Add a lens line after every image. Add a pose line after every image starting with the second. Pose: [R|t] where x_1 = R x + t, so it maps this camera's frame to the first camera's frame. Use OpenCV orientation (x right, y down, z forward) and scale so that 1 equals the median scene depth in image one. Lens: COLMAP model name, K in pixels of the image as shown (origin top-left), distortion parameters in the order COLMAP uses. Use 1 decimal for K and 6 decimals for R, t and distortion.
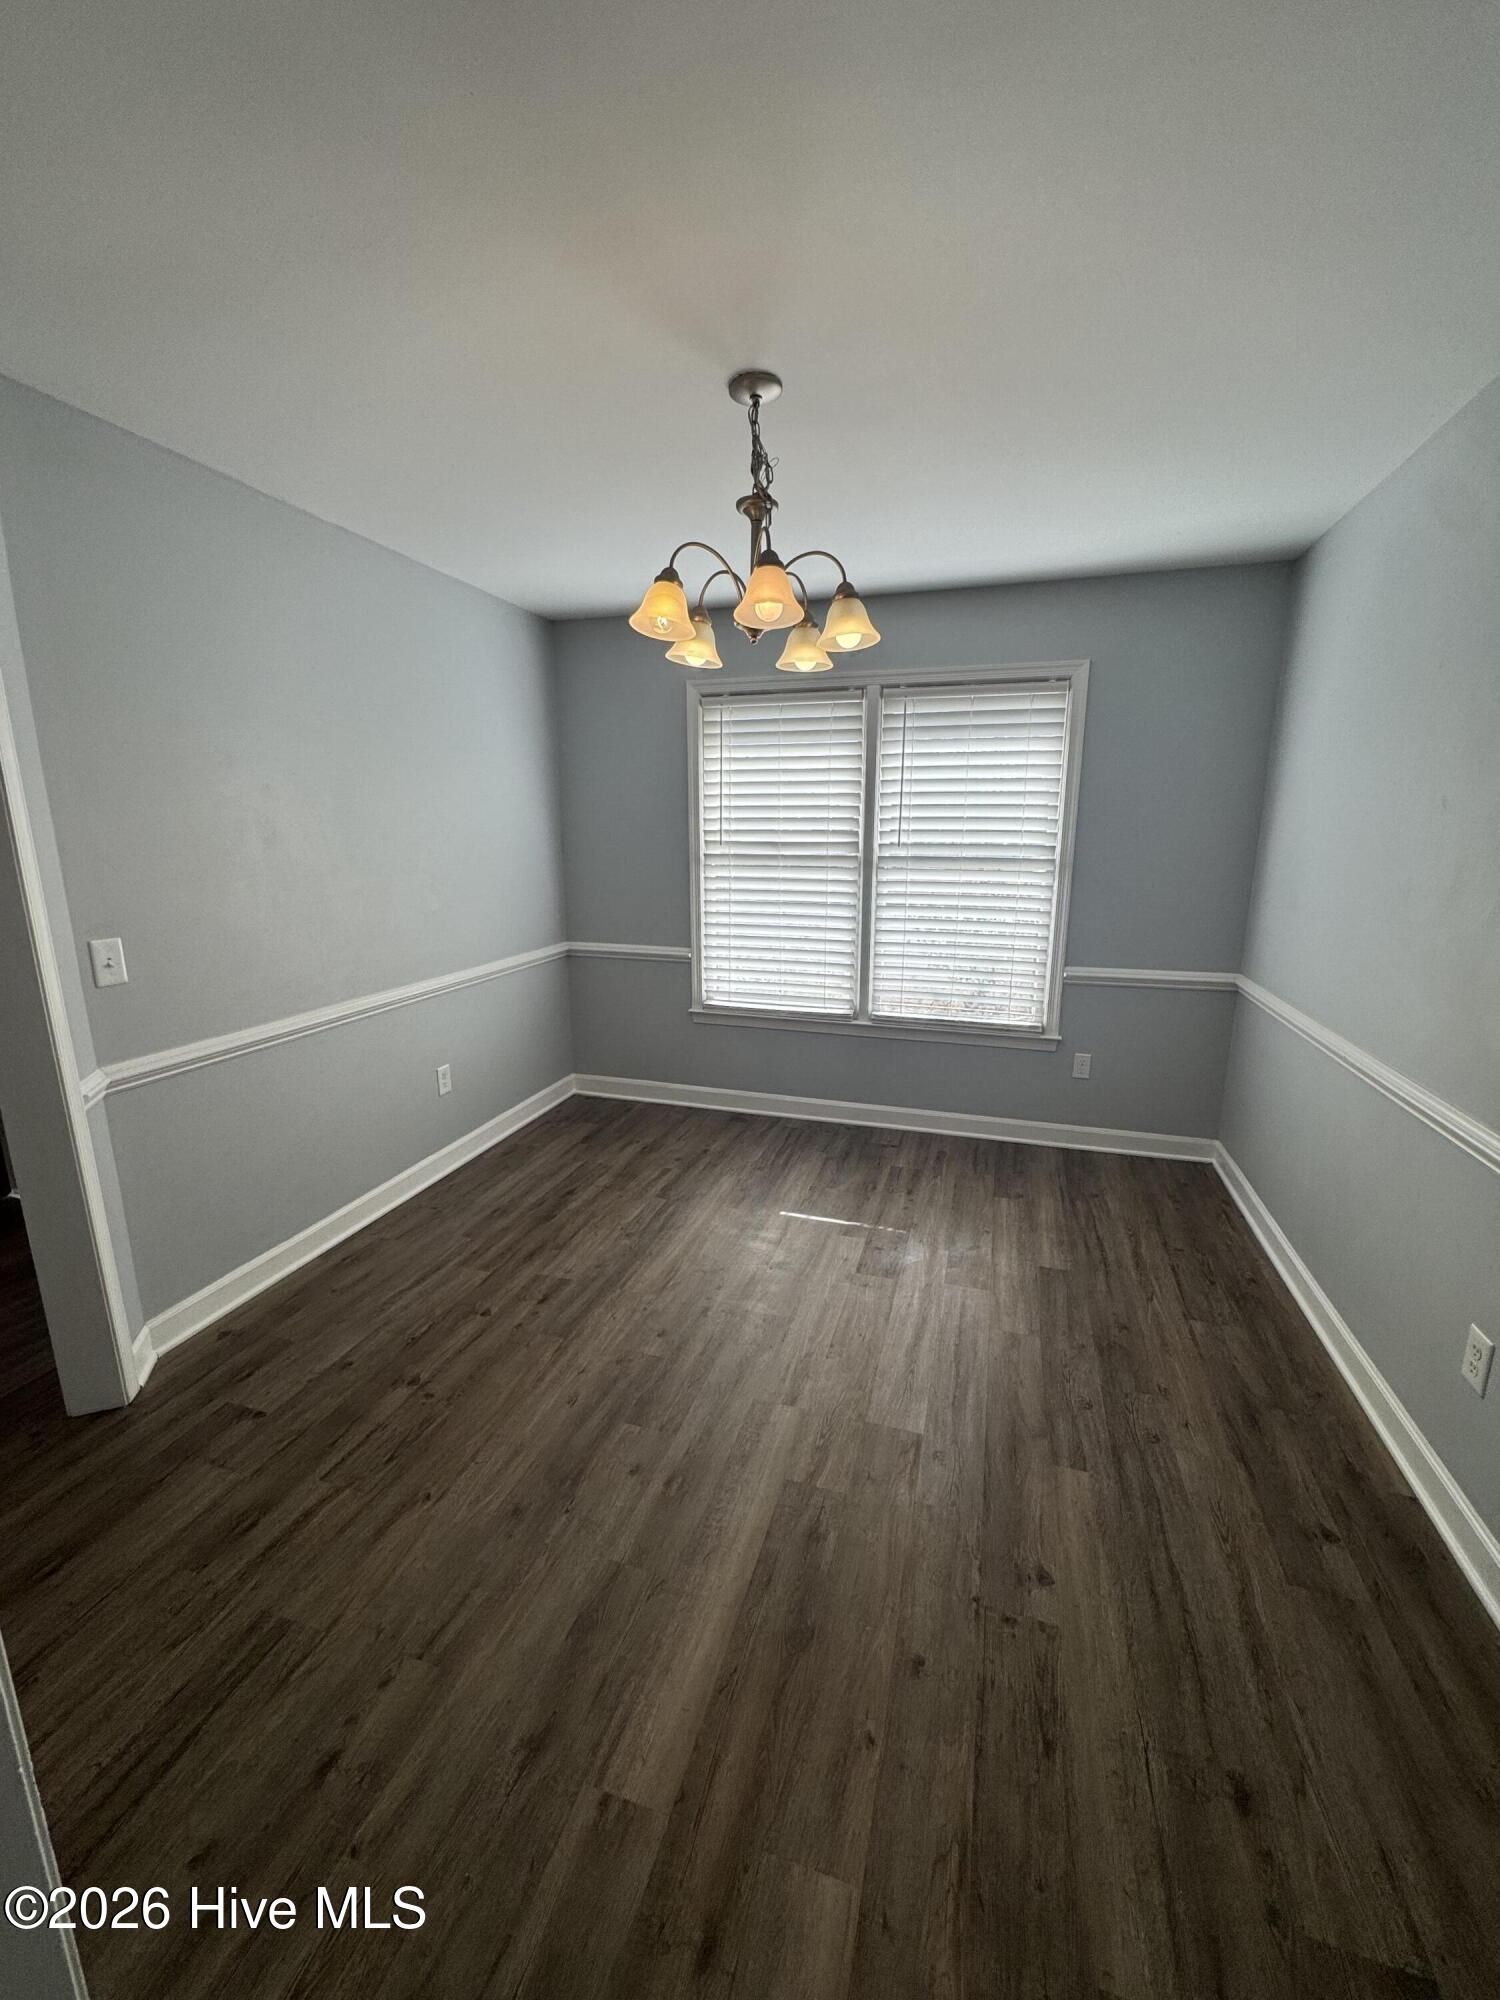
lens RADIAL K [[794.9, 0, 750.0], [0, 794.9, 1000.0], [0, 0, 1]] dist [-0.001467, 0.000393]
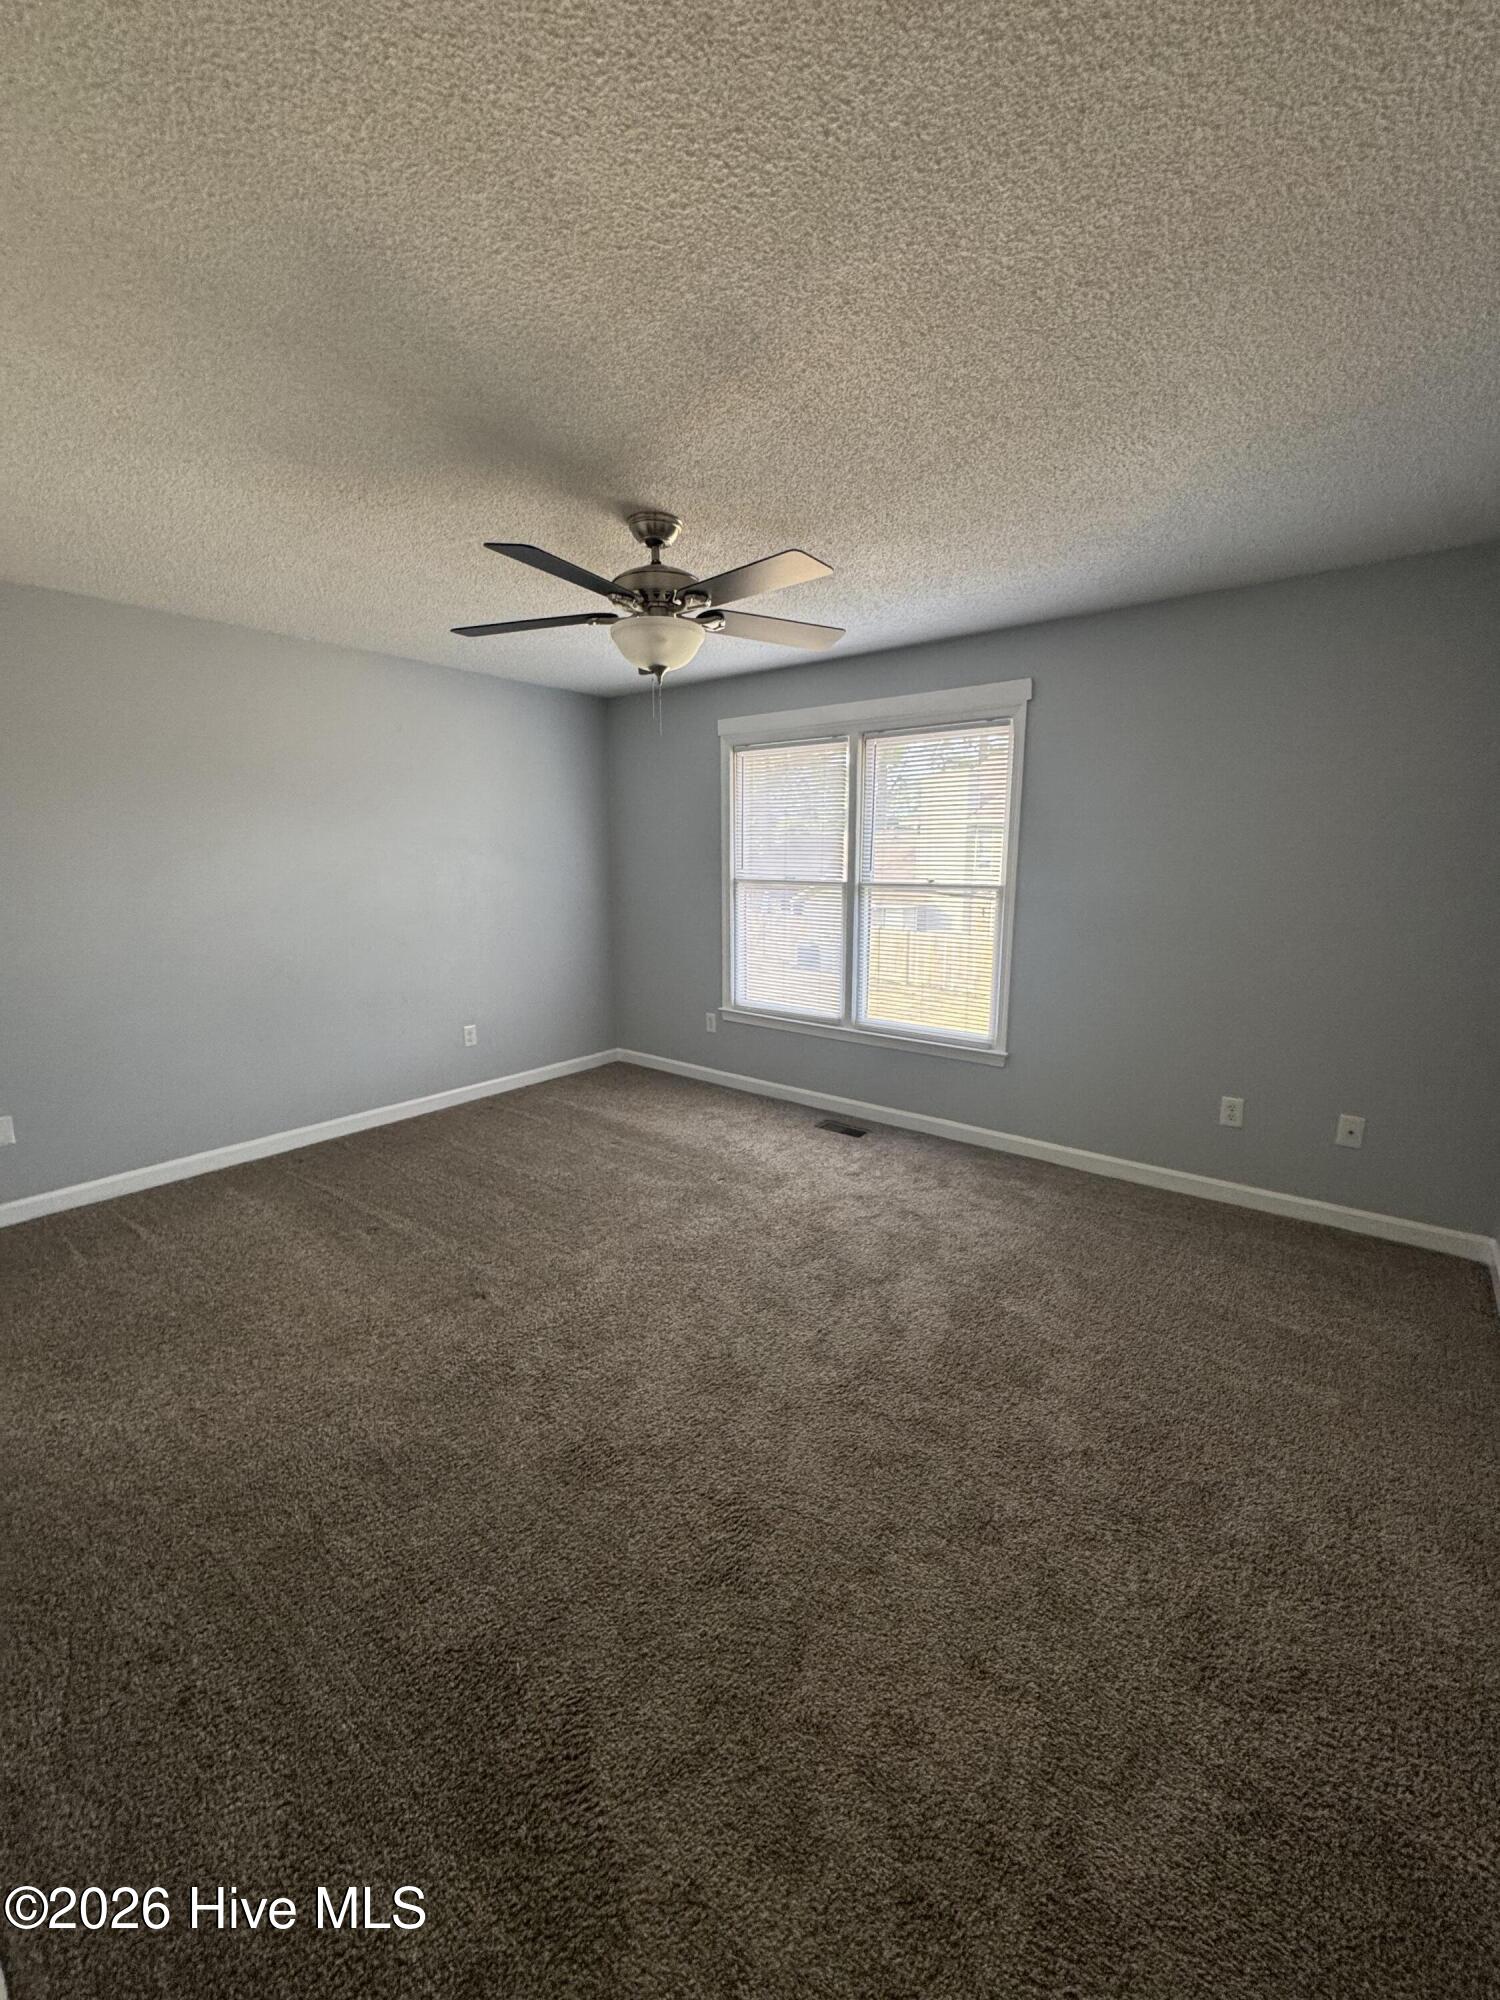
lens RADIAL K [[794.9, 0, 750.0], [0, 794.9, 1000.0], [0, 0, 1]] dist [-0.001467, 0.000393]
pose [[0.932992, 0.065537, -0.353879, 0.415113], [-0.074899, 0.997109, -0.012808, 0.014008], [0.352017, 0.038455, 0.935203, -0.097959]]
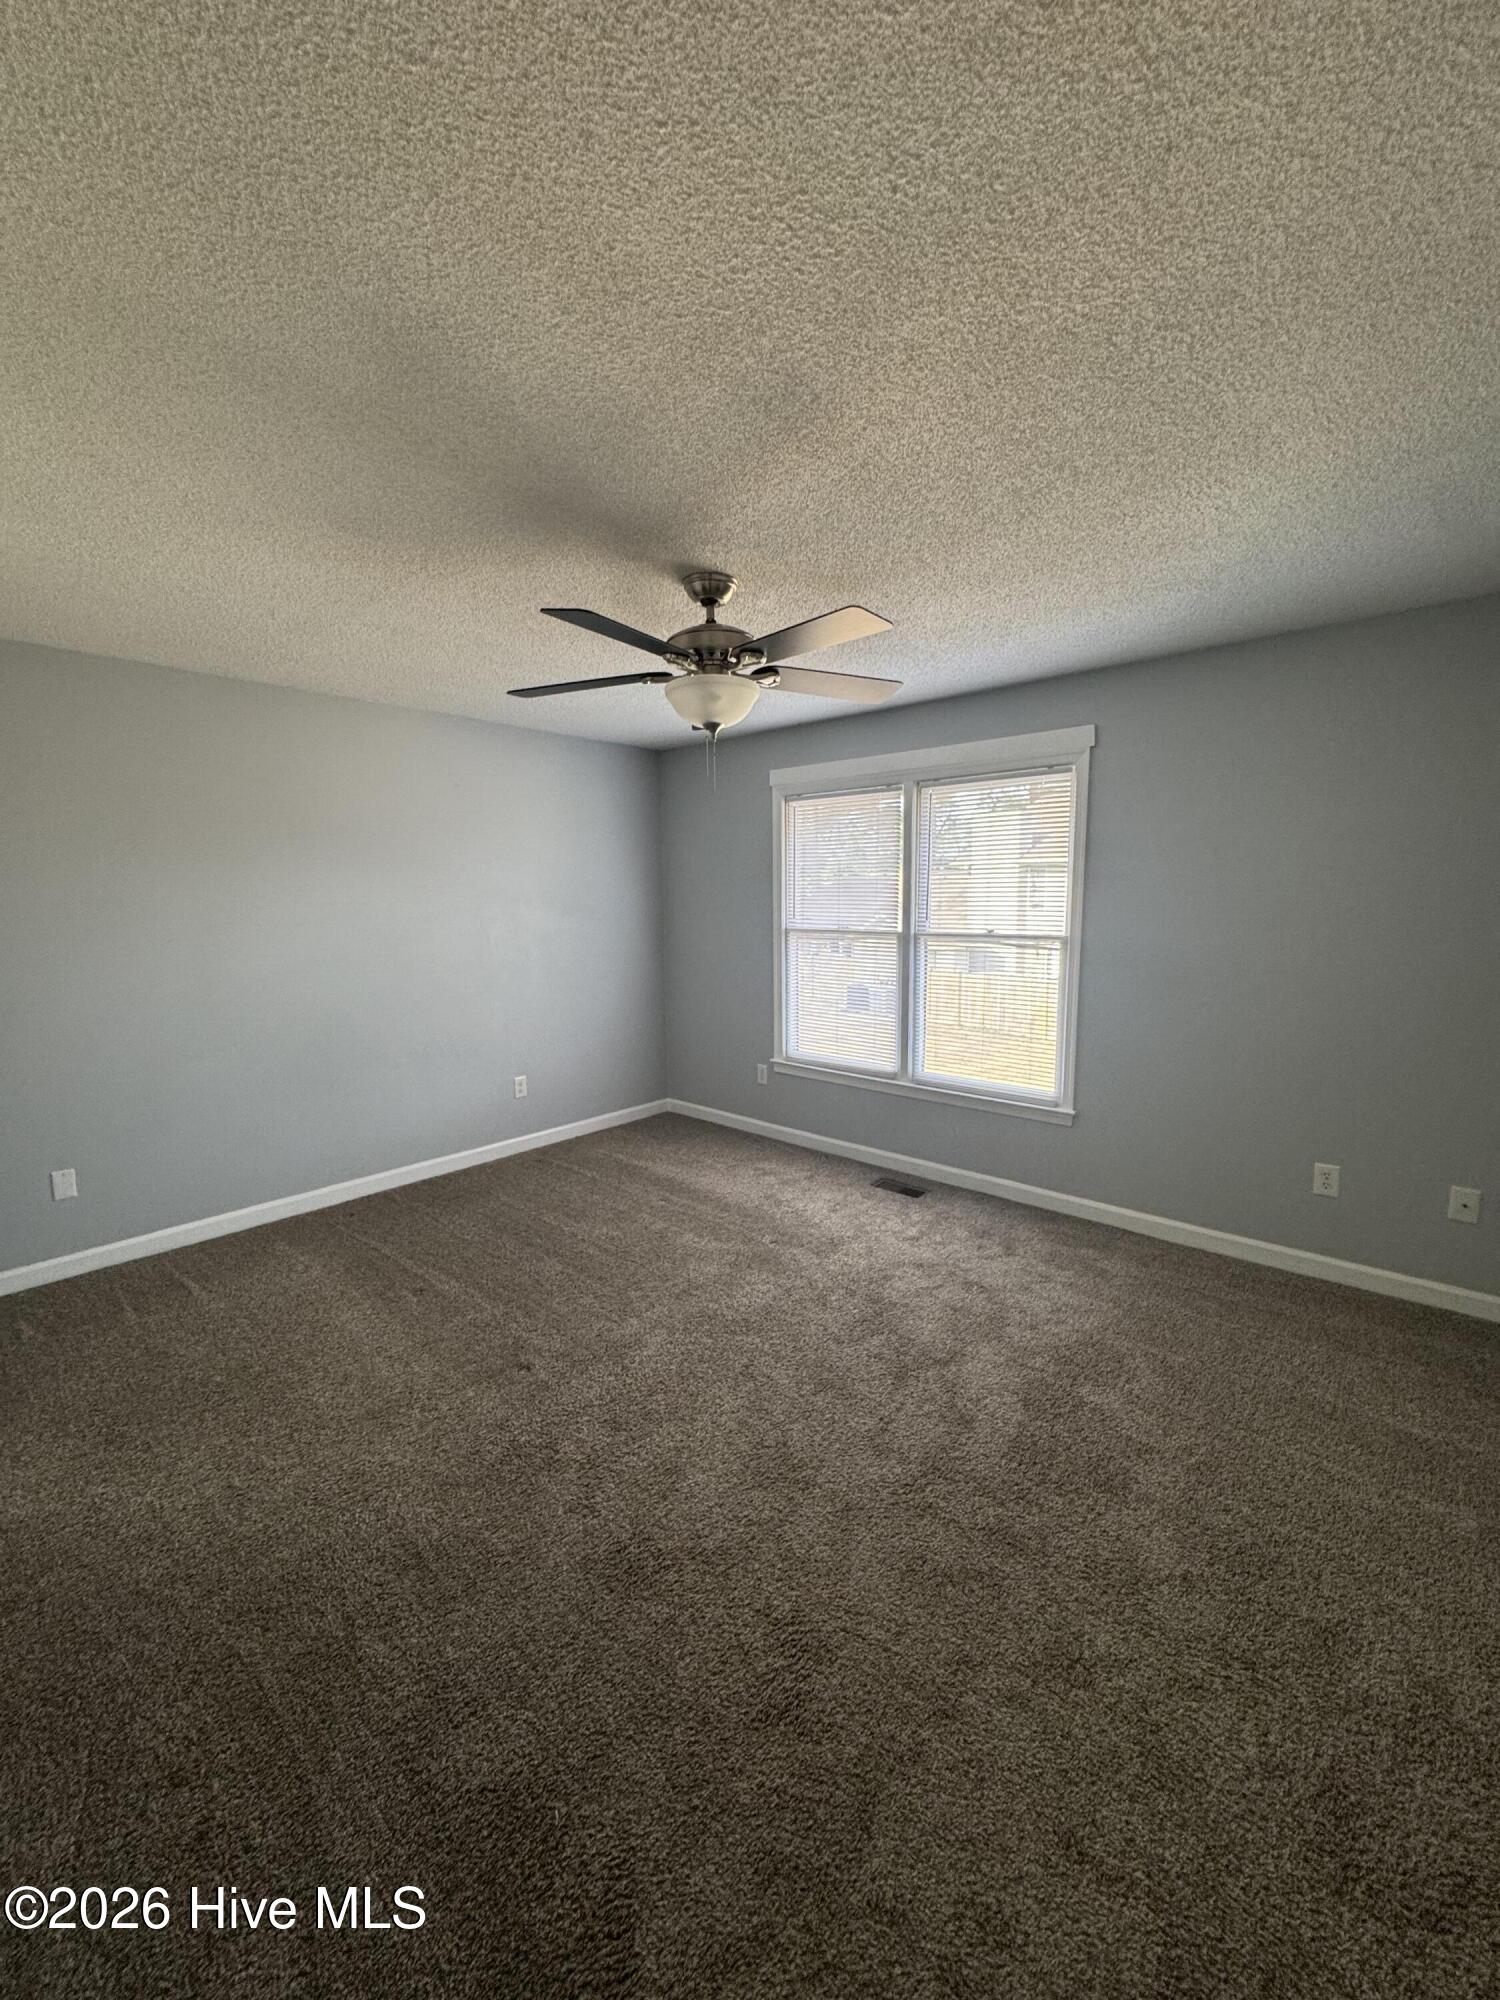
lens RADIAL K [[796.3, 0, 751.9], [0, 796.3, 999.6], [0, 0, 1]] dist [0.000382, 0.000222]
pose [[0.910643, 0.046284, -0.410593, 0.401283], [-0.077709, 0.995159, -0.060170, -0.001913], [0.405820, 0.086700, 0.909831, -0.080921]]
